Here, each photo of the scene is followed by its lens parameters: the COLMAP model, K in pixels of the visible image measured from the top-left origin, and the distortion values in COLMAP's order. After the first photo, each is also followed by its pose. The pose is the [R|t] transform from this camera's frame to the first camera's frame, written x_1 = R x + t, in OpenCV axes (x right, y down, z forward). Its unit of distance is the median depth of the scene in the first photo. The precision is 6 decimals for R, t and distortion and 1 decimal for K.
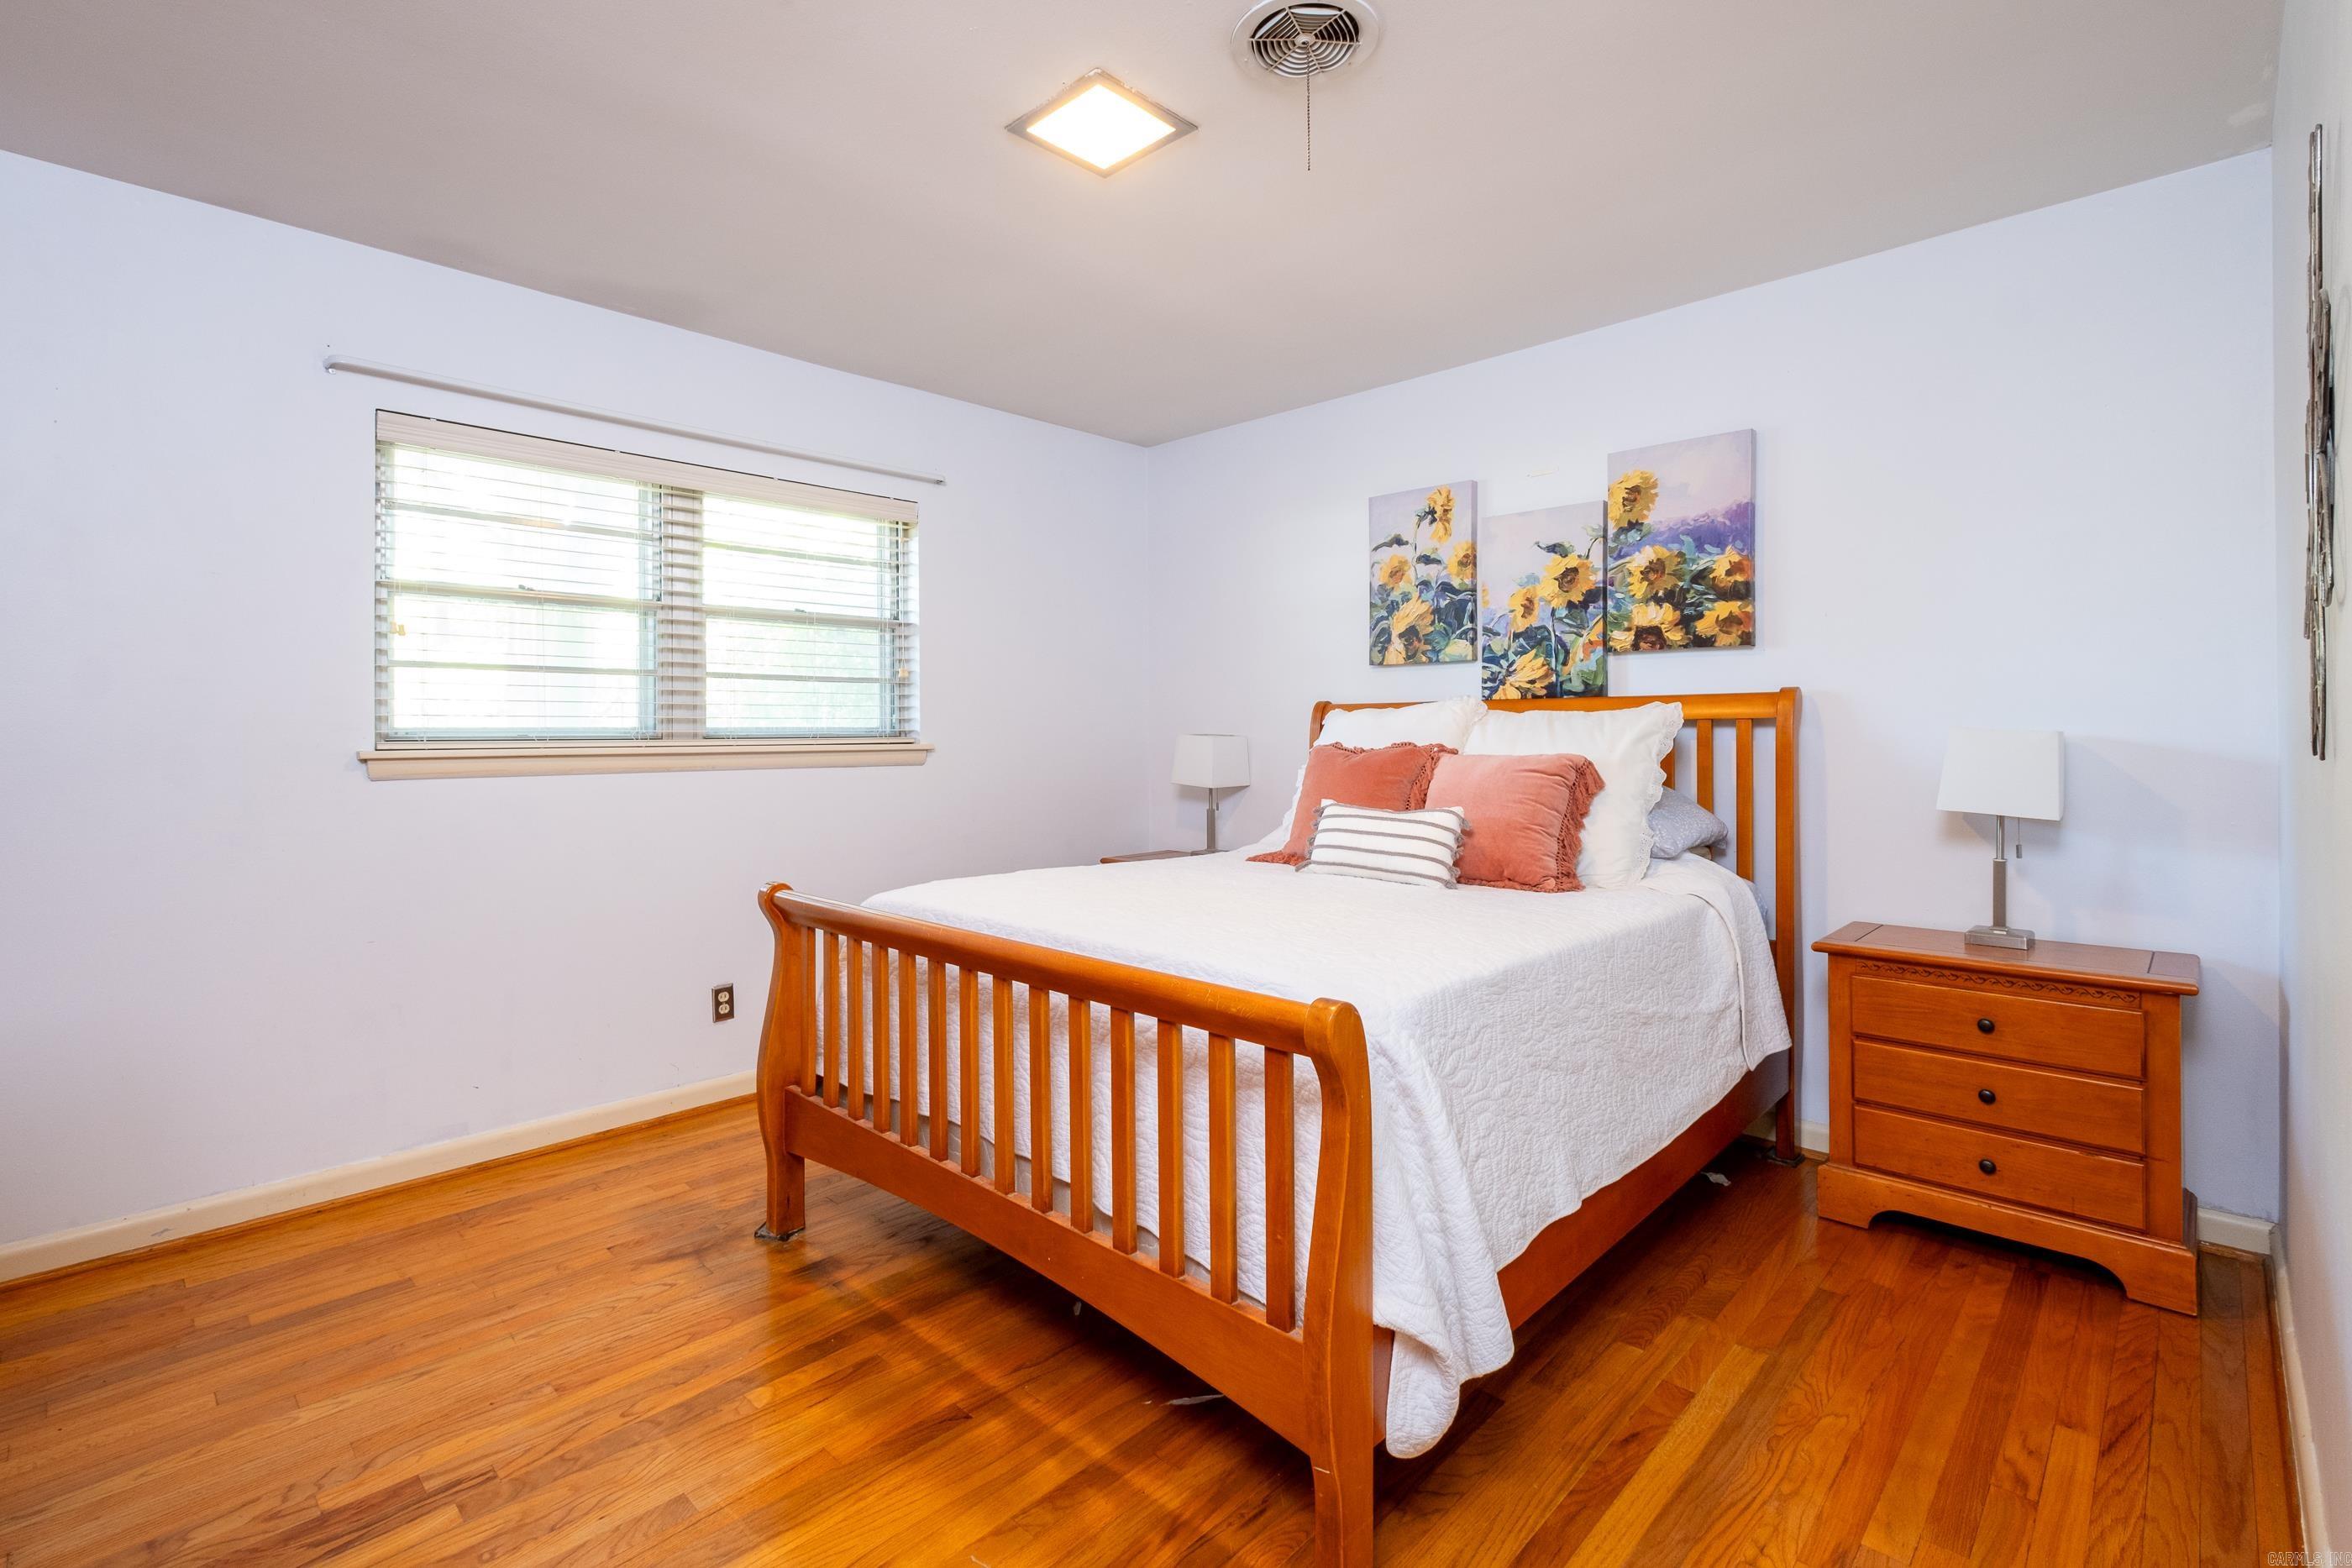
lens RADIAL K [[1073.6, 0, 1142.4], [0, 1073.6, 737.3], [0, 0, 1]] dist [-0.003284, -0.000299]
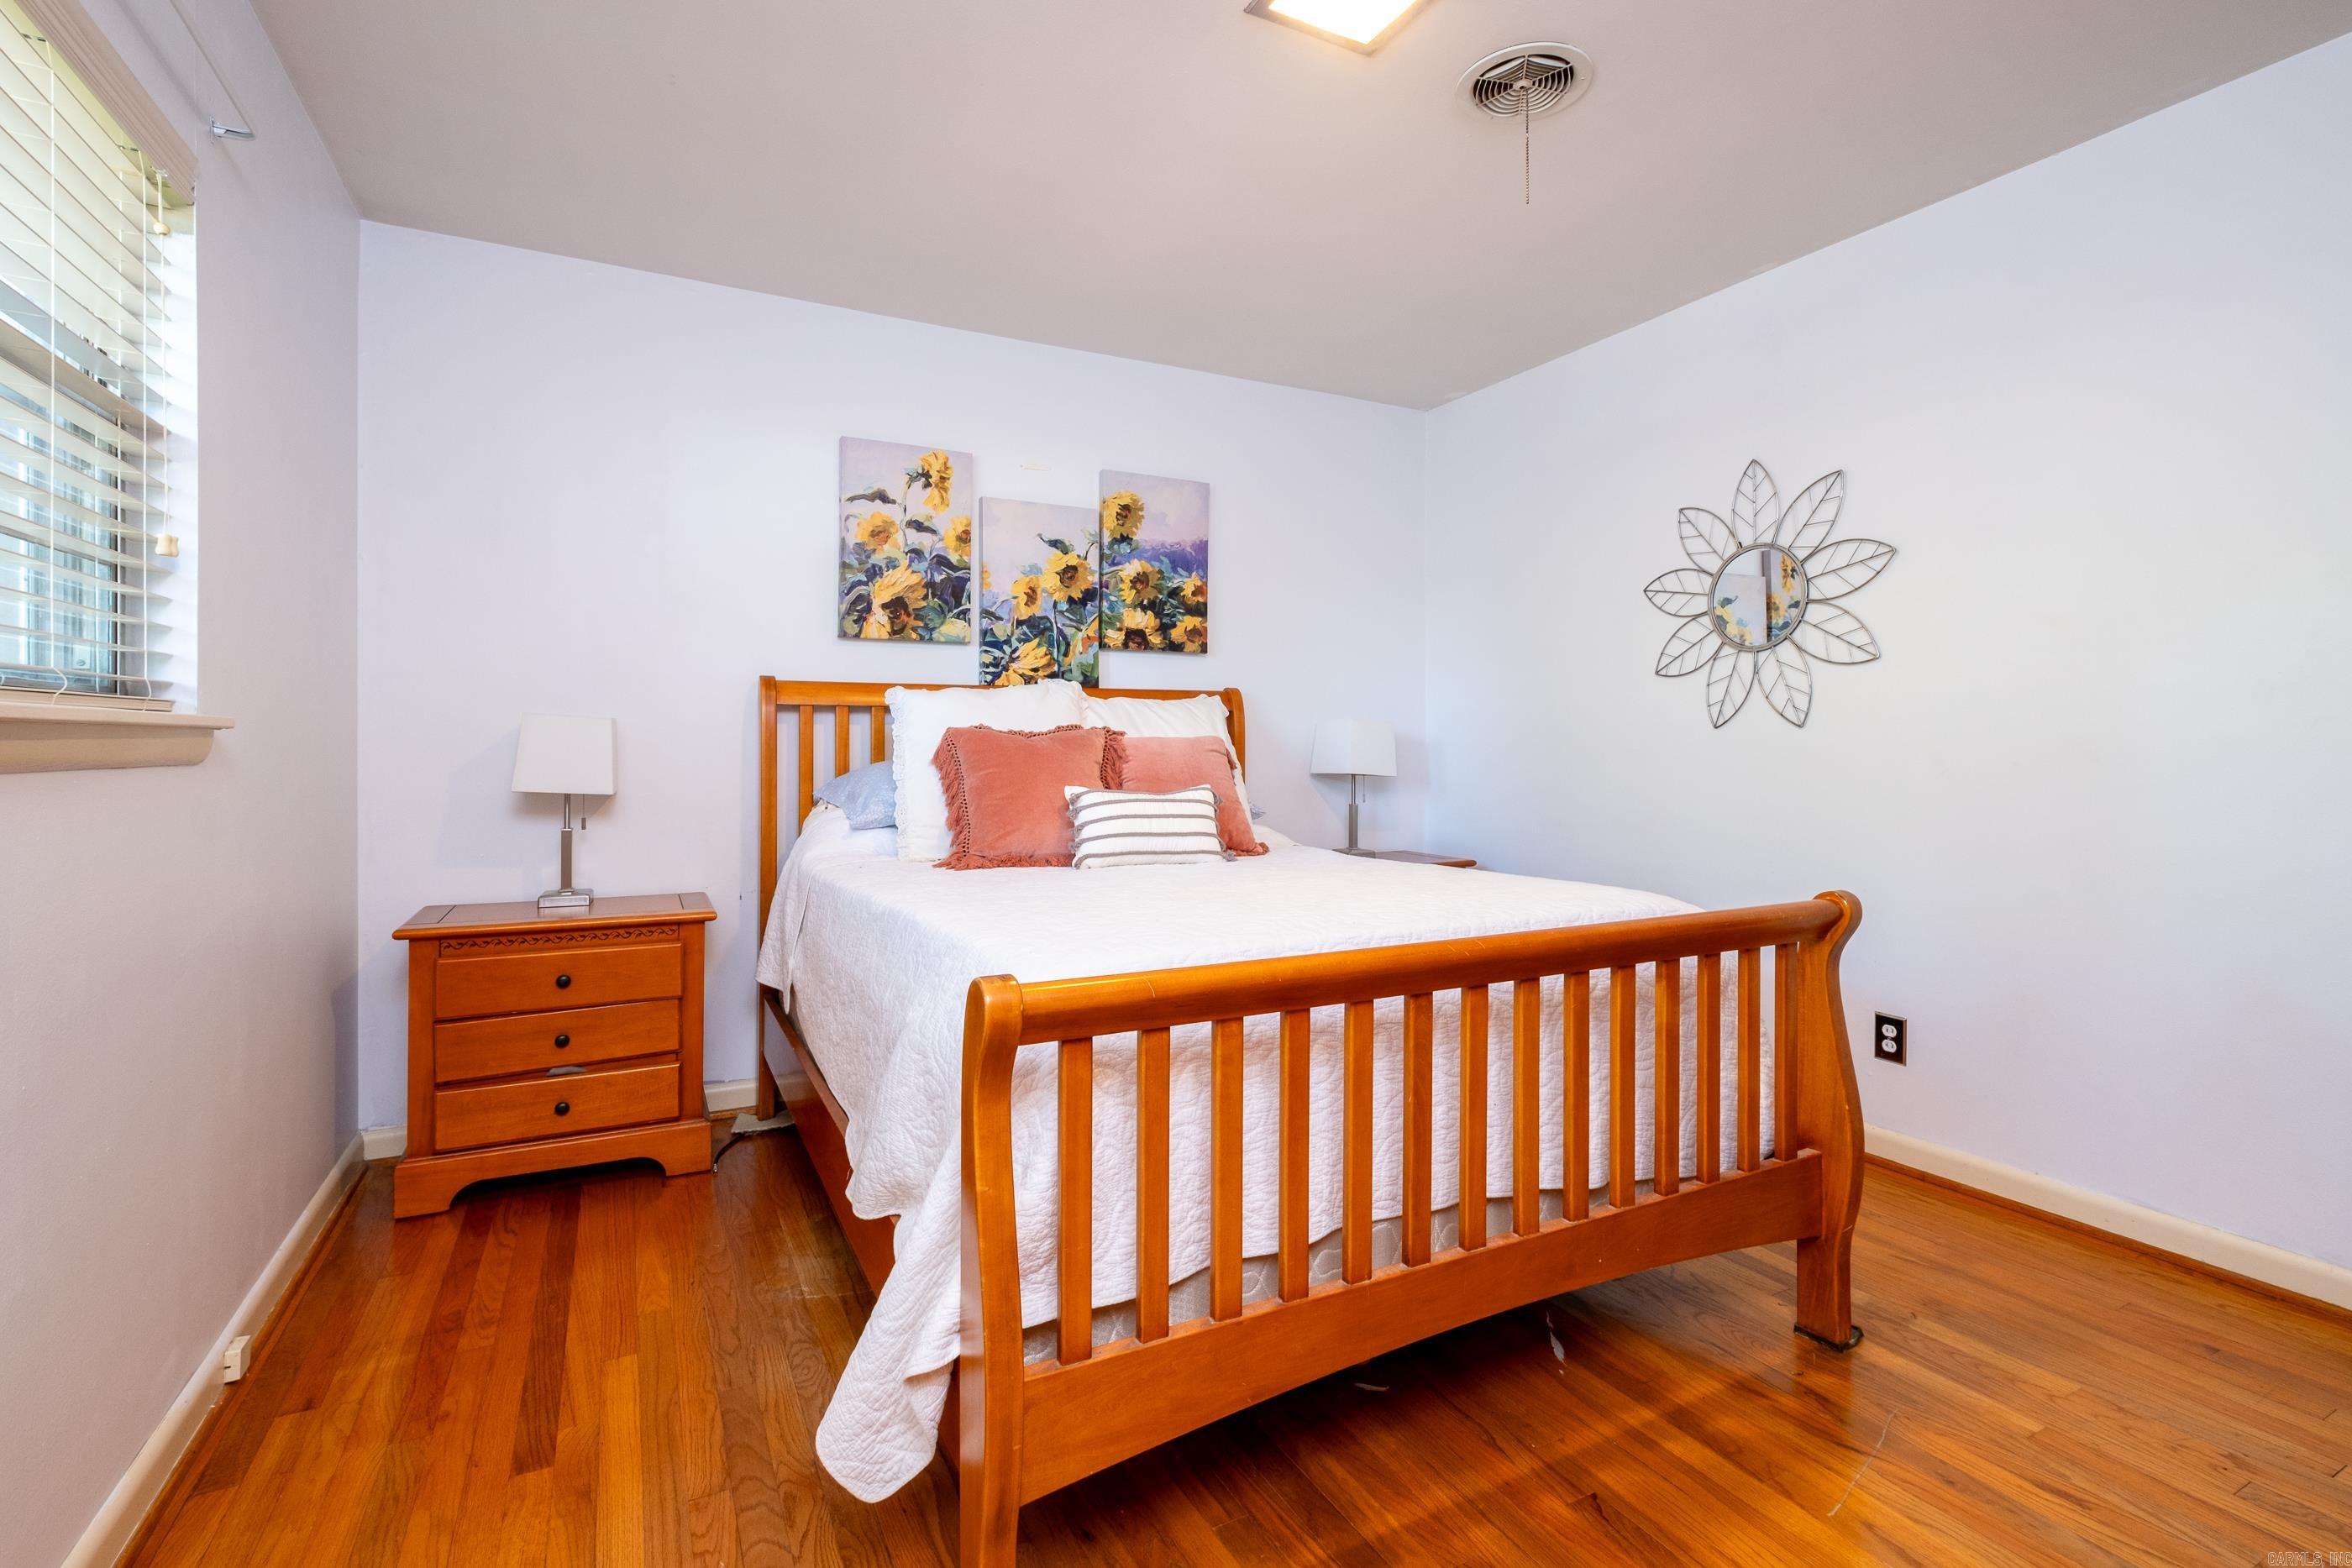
lens RADIAL K [[1073.6, 0, 1176.8], [0, 1073.6, 743.1], [0, 0, 1]] dist [-0.003284, -0.000299]
pose [[0.305549, -0.013125, 0.952086, -0.569507], [-0.007684, 0.999838, 0.016249, 0.000839], [-0.952145, -0.012281, 0.305399, 0.550835]]
